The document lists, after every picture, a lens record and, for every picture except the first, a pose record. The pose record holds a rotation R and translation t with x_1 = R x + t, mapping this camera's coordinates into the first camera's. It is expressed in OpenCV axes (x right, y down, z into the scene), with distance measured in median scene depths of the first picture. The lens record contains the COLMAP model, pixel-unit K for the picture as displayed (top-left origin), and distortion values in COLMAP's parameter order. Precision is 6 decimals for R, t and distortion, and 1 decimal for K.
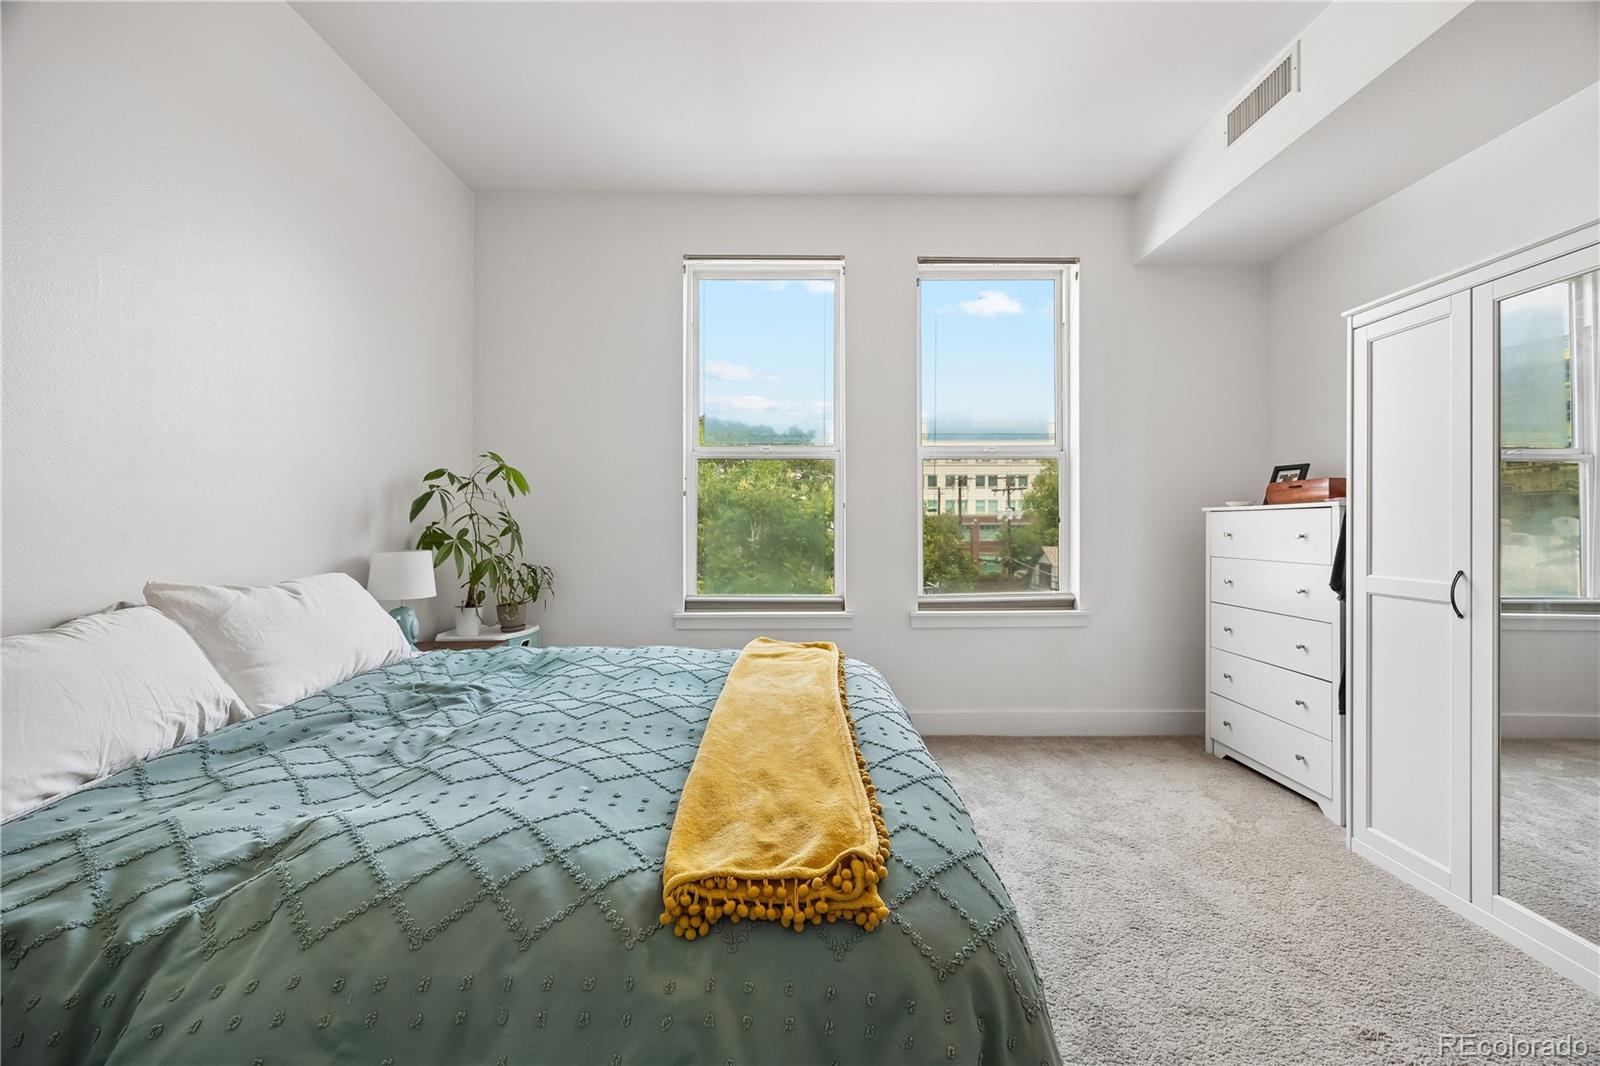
lens RADIAL K [[626.3, 0, 815.6], [0, 626.3, 527.2], [0, 0, 1]] dist [0.002939, 0.000744]
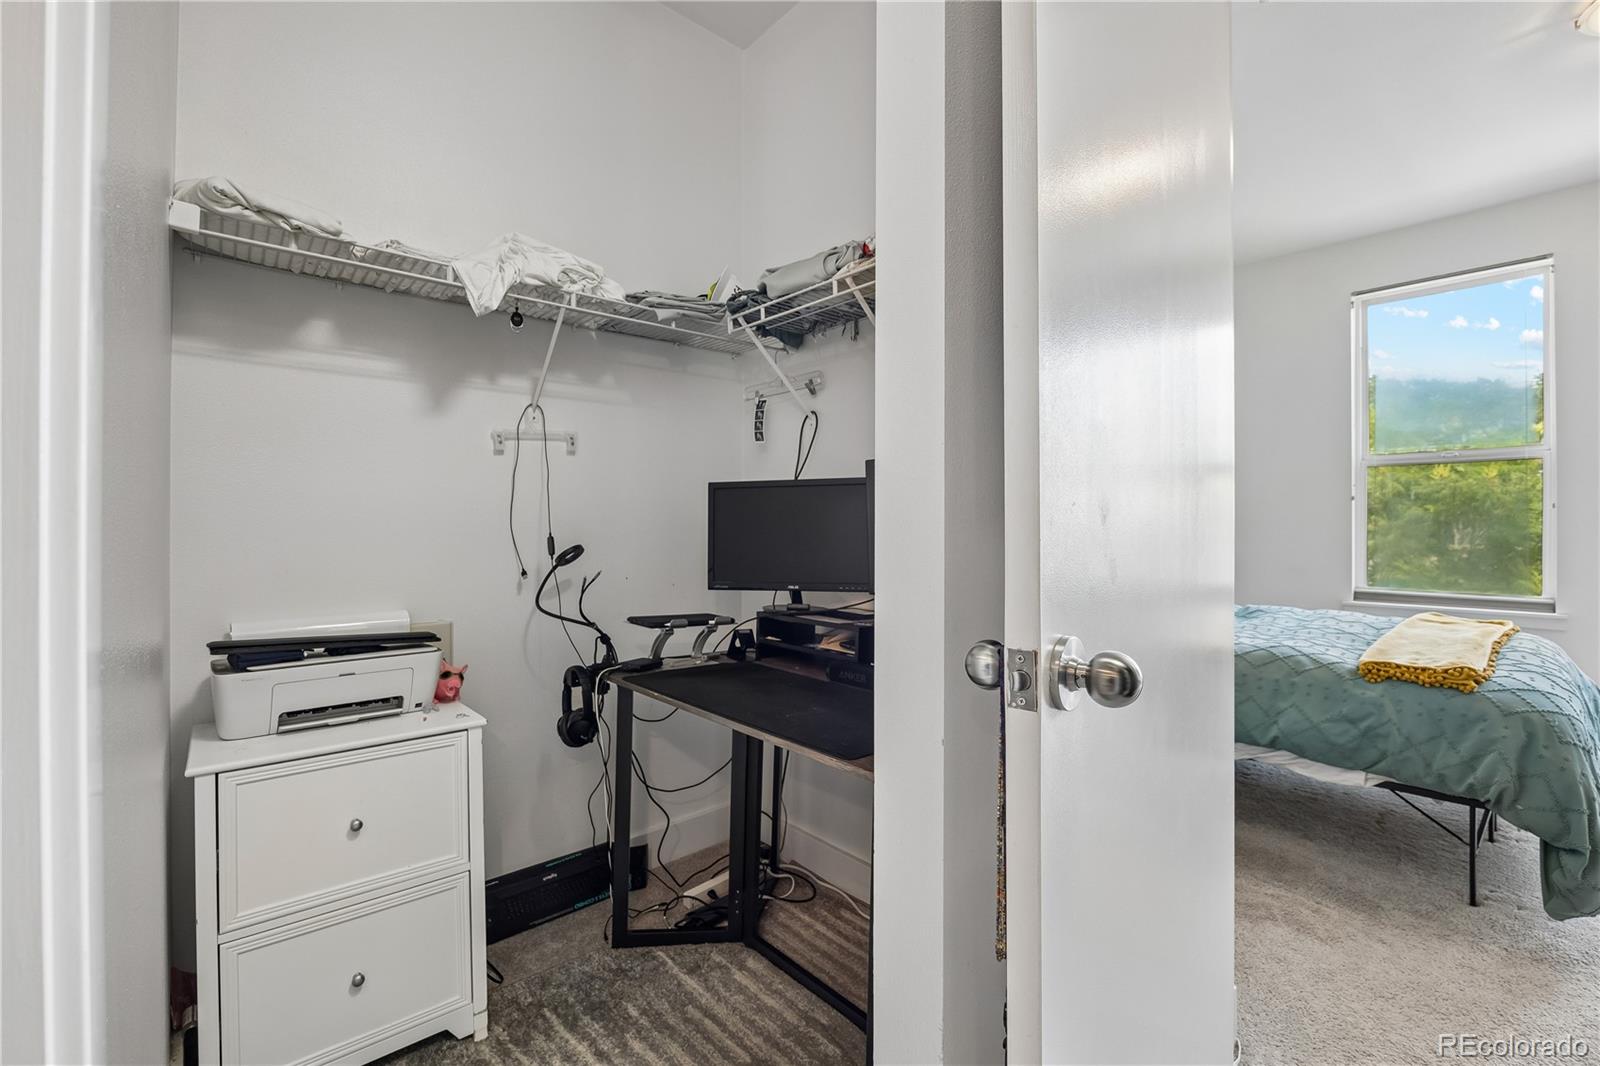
lens RADIAL K [[702.5, 0, 792.0], [0, 702.5, 518.5], [0, 0, 1]] dist [-0.011604, 0.001036]
pose [[0.644836, -0.005685, -0.764300, 0.105460], [-0.005002, 0.999920, -0.011658, 0.003890], [0.764305, 0.011341, 0.644755, -0.620821]]
